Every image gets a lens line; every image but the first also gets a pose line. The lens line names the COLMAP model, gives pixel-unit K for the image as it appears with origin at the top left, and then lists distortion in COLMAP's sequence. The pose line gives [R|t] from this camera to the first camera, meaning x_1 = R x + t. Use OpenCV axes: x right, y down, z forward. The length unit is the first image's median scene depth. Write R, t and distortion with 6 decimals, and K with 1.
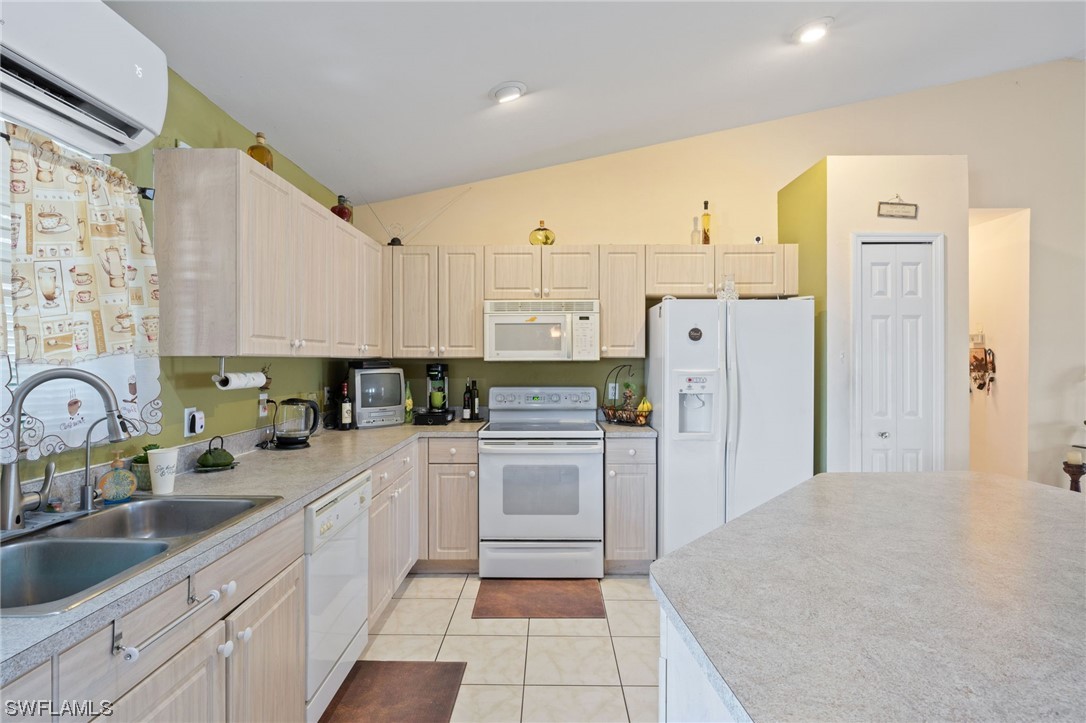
lens RADIAL K [[529.3, 0, 541.1], [0, 529.3, 360.2], [0, 0, 1]] dist [-0.017751, -0.000554]
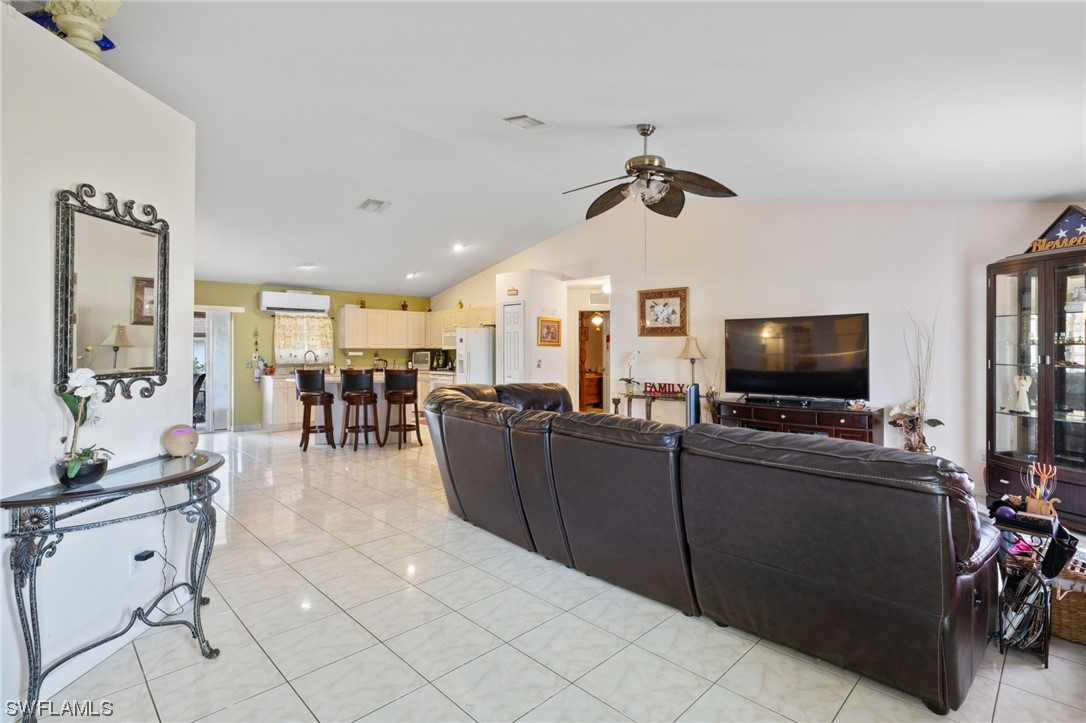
lens RADIAL K [[529.3, 0, 546.0], [0, 529.3, 354.7], [0, 0, 1]] dist [-0.017751, -0.000554]
pose [[0.720922, 0.004685, -0.693000, 2.352179], [-0.002584, 0.999988, 0.004072, 0.016647], [0.693011, -0.001145, 0.720926, -0.723781]]
